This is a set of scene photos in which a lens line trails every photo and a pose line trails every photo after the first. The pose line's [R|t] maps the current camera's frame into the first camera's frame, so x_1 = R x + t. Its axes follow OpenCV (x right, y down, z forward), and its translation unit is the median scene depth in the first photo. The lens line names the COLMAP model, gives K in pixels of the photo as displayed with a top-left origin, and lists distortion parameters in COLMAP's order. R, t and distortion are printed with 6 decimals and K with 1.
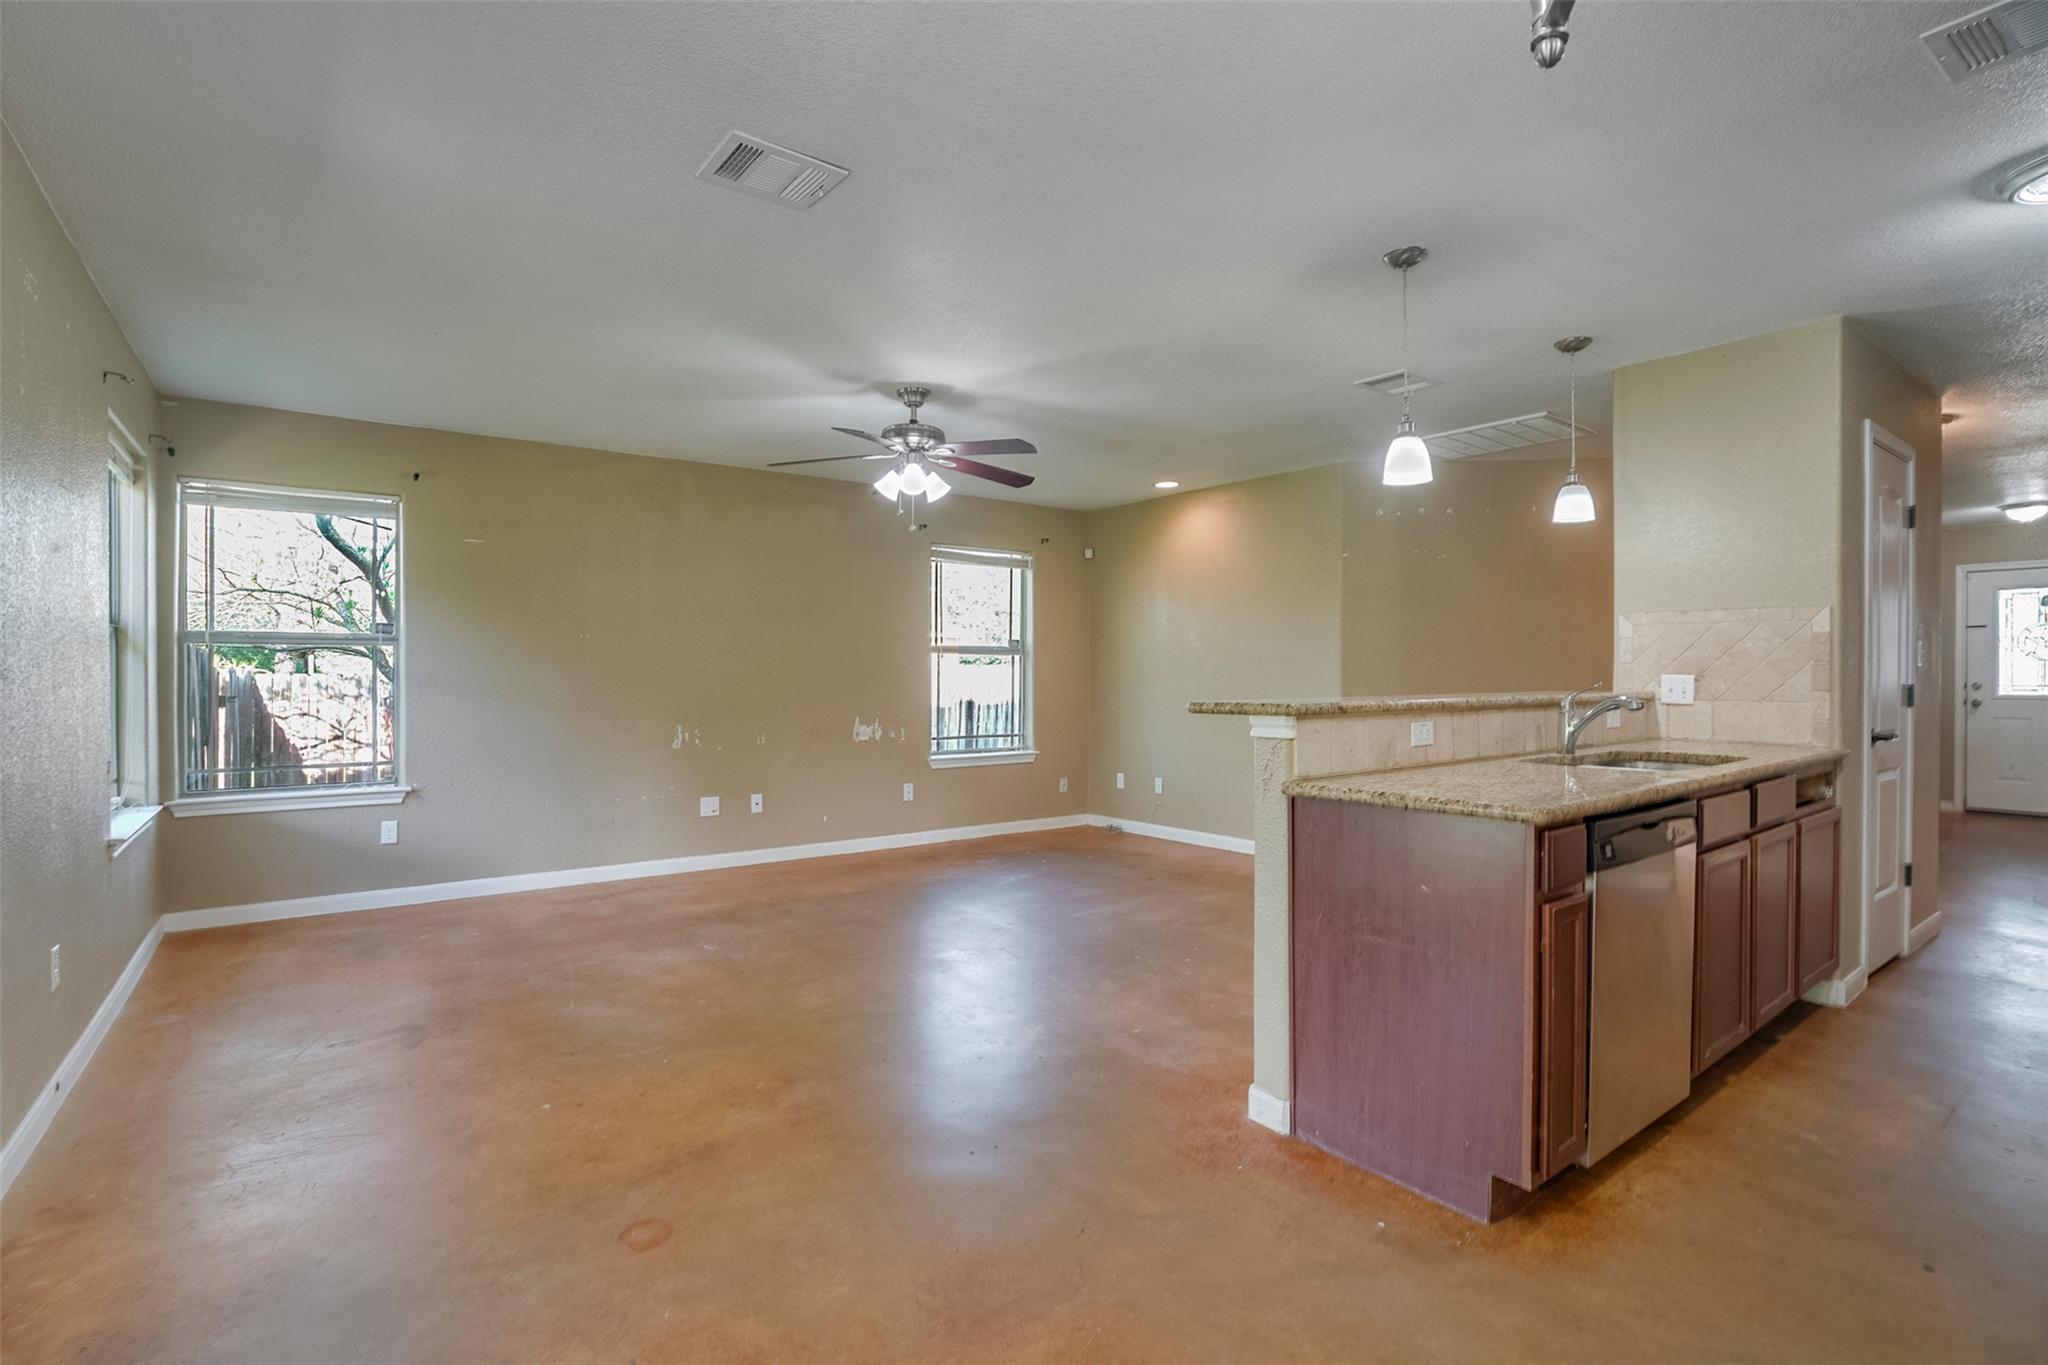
lens RADIAL K [[931.4, 0, 1023.7], [0, 931.4, 677.3], [0, 0, 1]] dist [-0.050745, 0.017339]
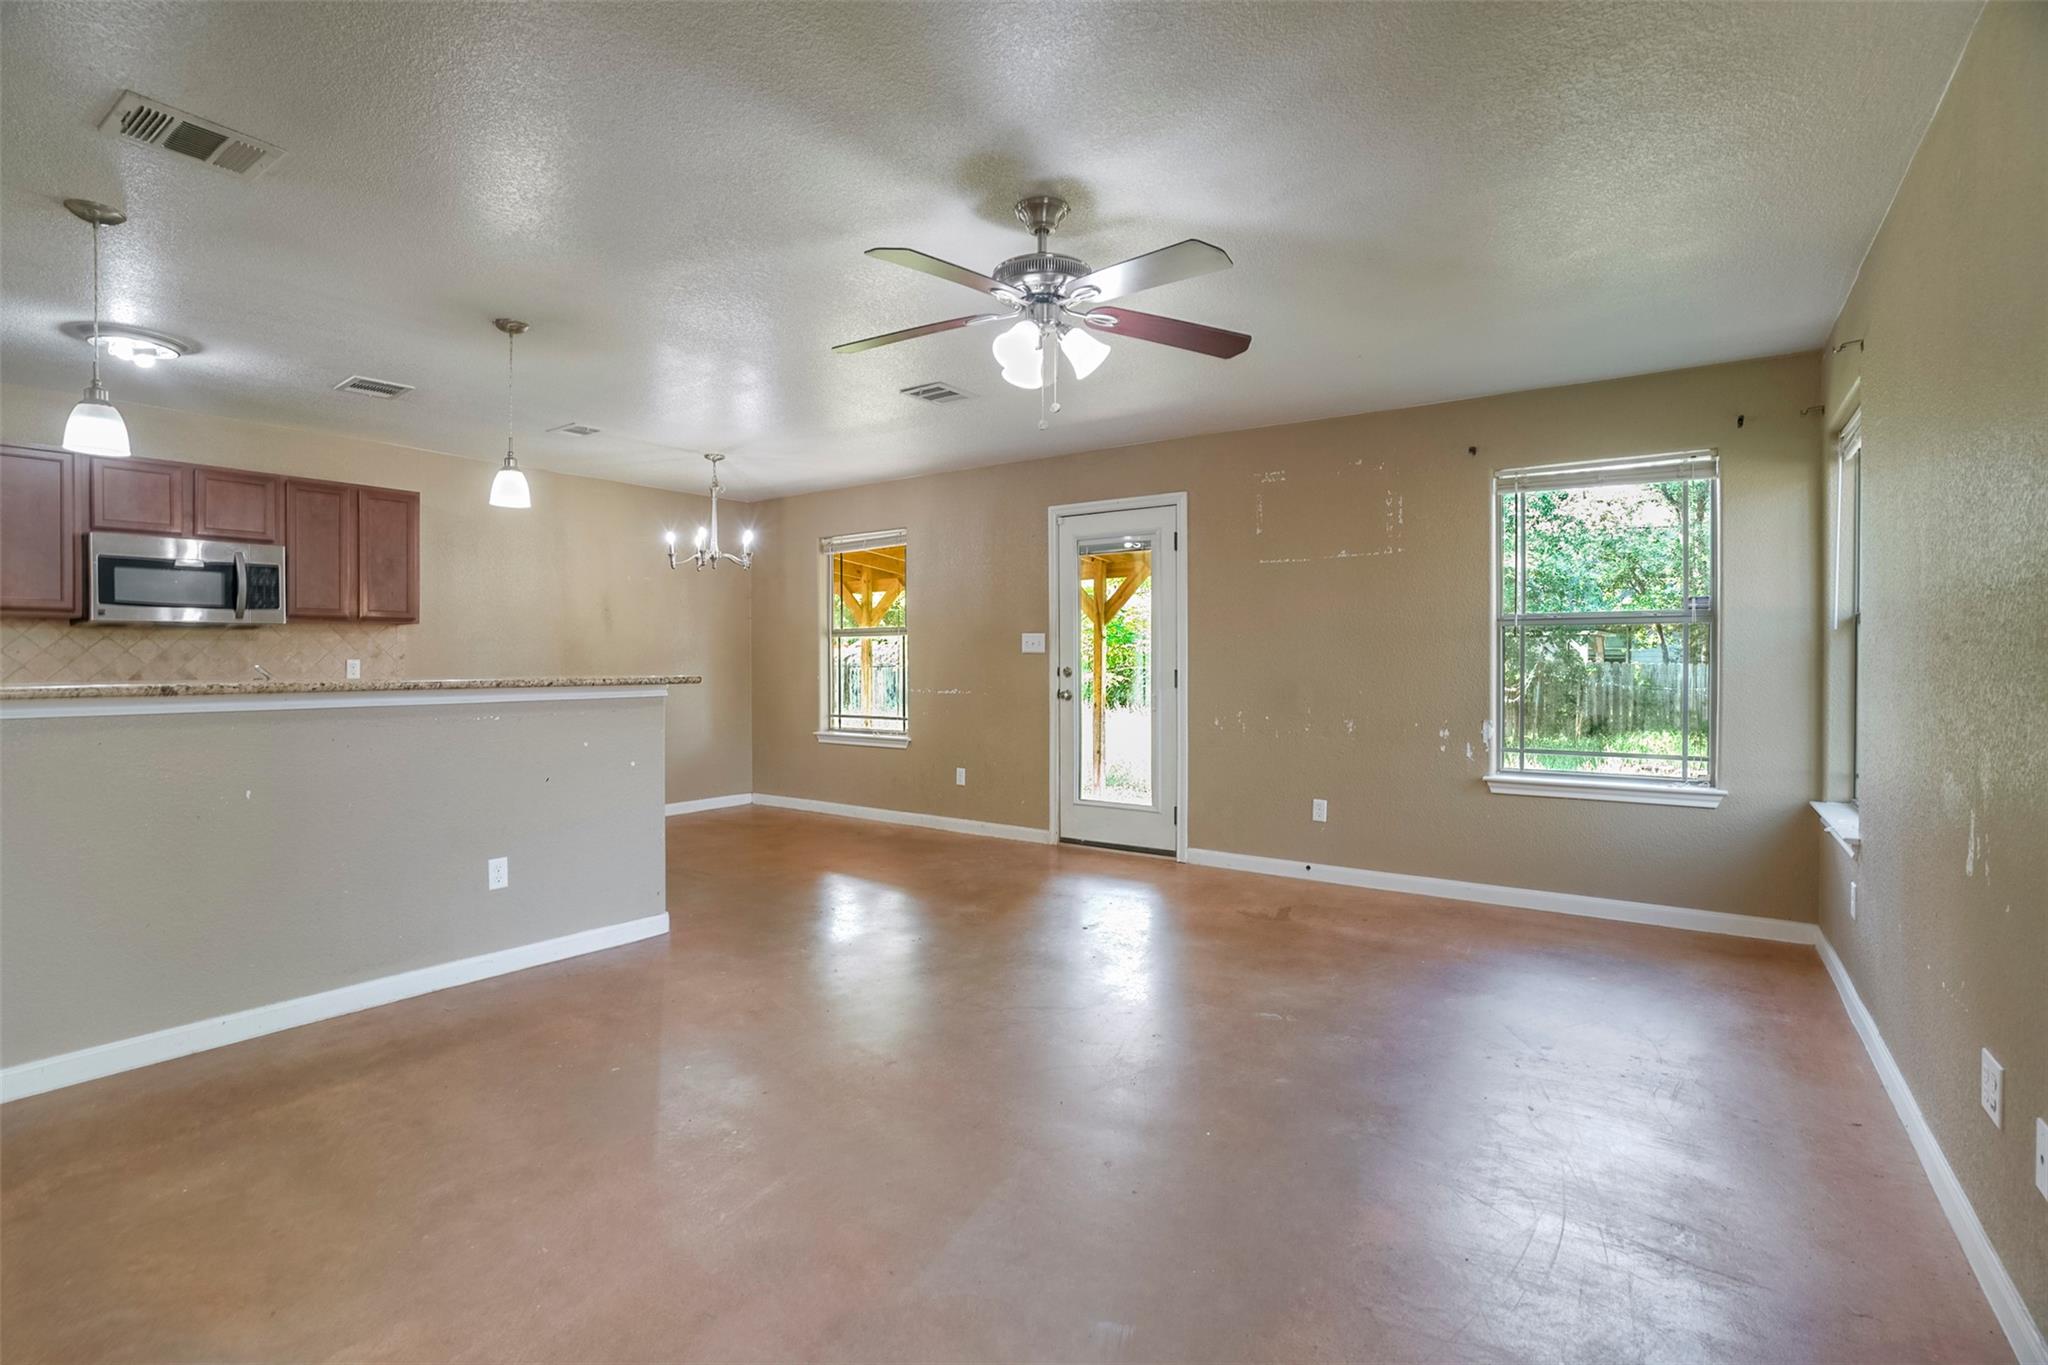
lens RADIAL K [[960.4, 0, 1014.3], [0, 960.4, 675.4], [0, 0, 1]] dist [-0.052568, 0.021967]
pose [[-0.957142, 0.005575, -0.289566, 0.098225], [-0.001645, 0.999694, 0.024685, -0.010321], [0.289615, 0.024103, -0.956840, 1.854771]]
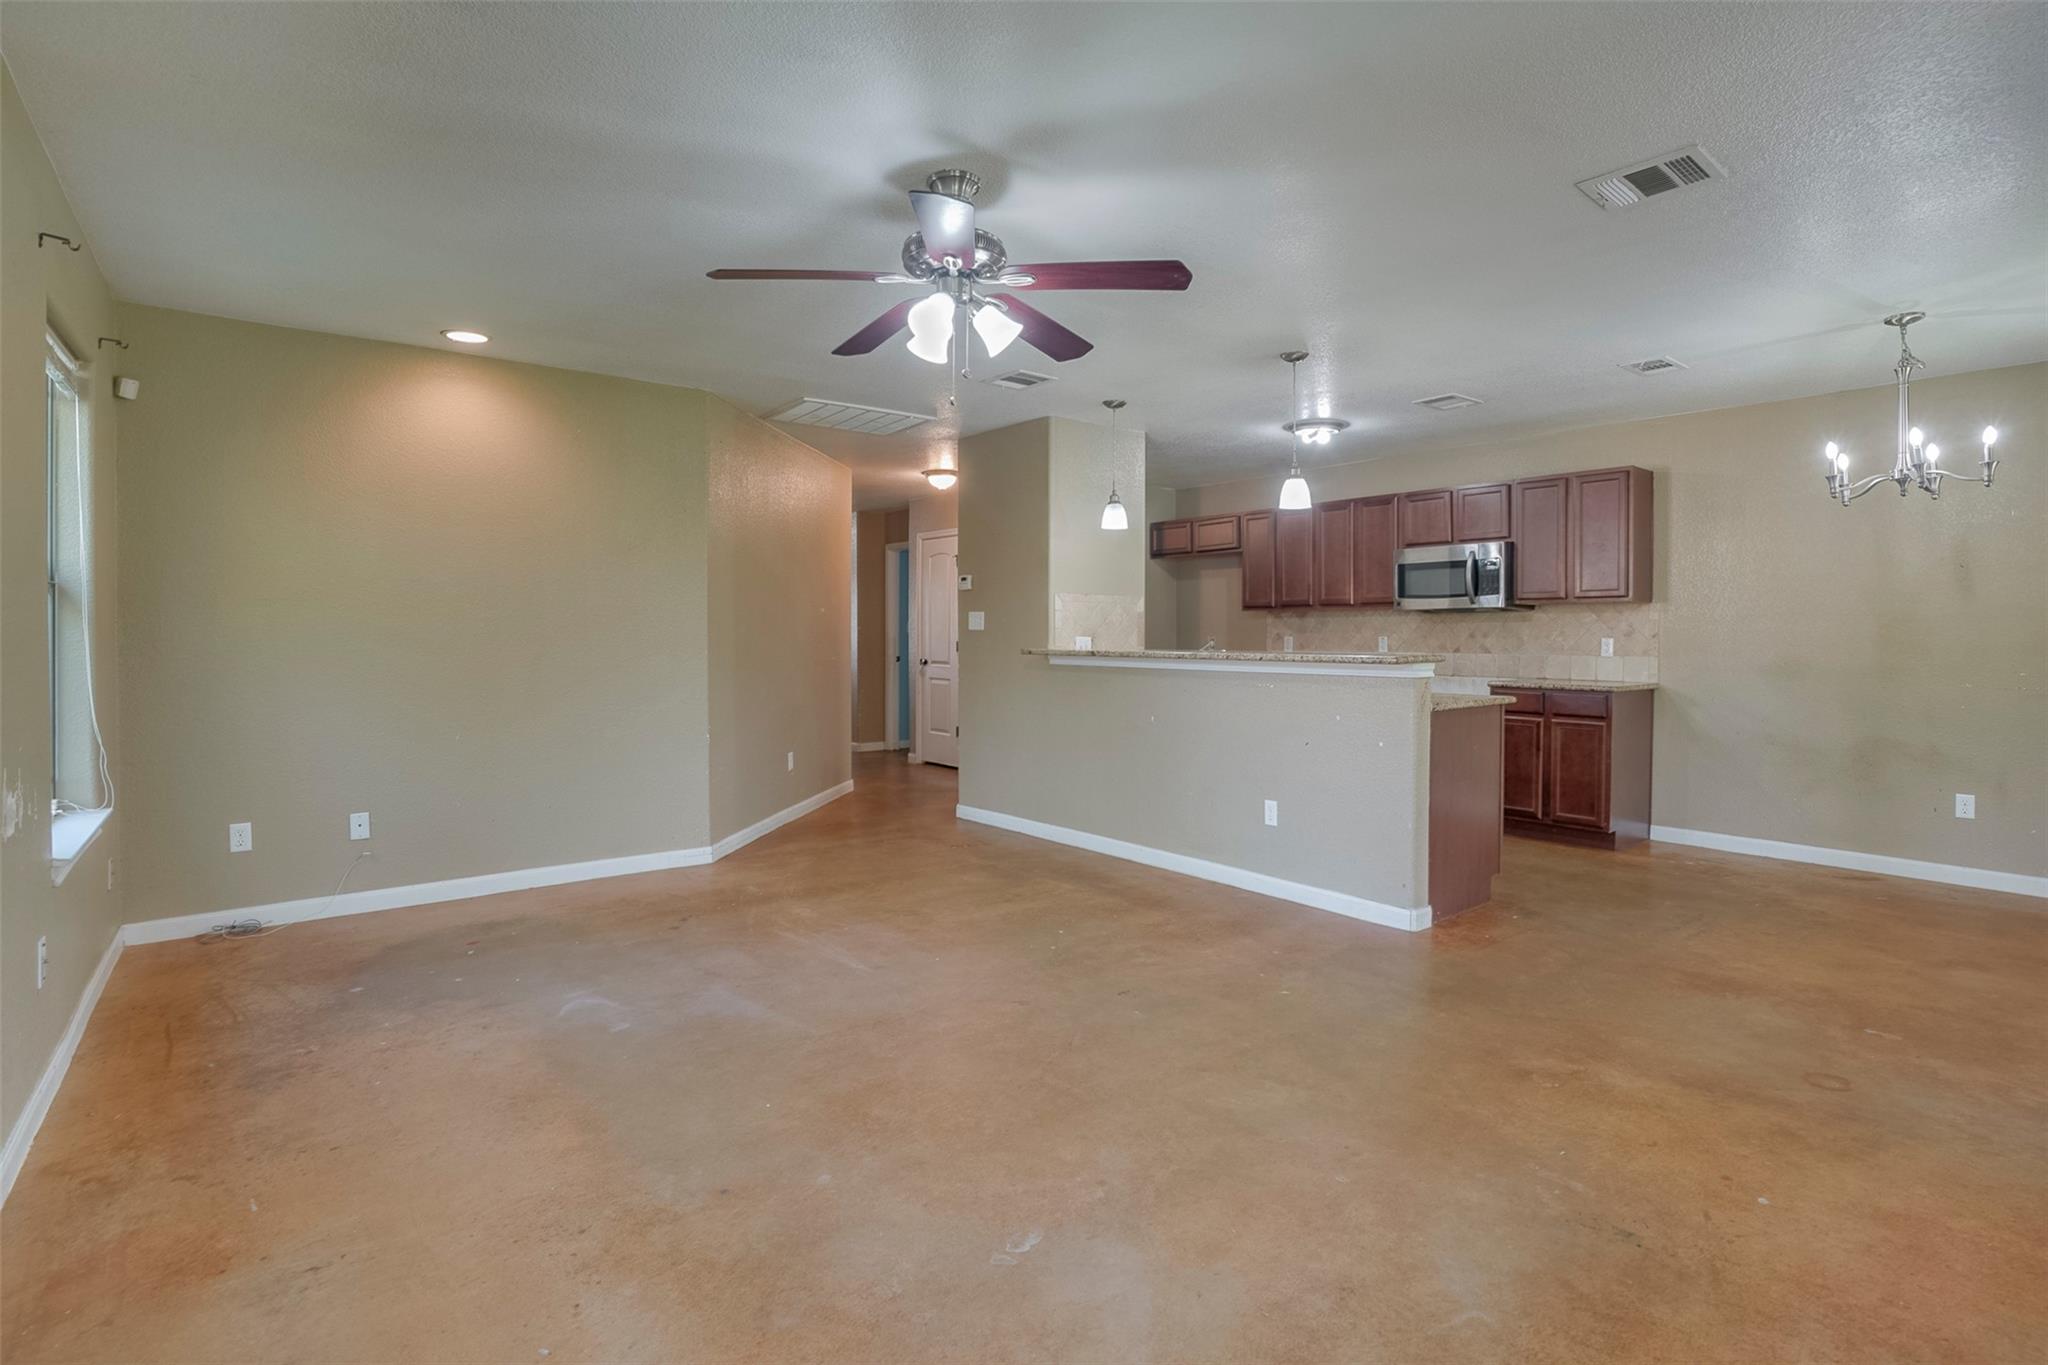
lens RADIAL K [[978.8, 0, 1030.5], [0, 978.8, 647.3], [0, 0, 1]] dist [-0.040728, 0.011232]
pose [[-0.015819, -0.012322, 0.999799, -0.886224], [0.003443, 0.999917, 0.012378, -0.004709], [-0.999869, 0.003638, -0.015775, 1.101973]]
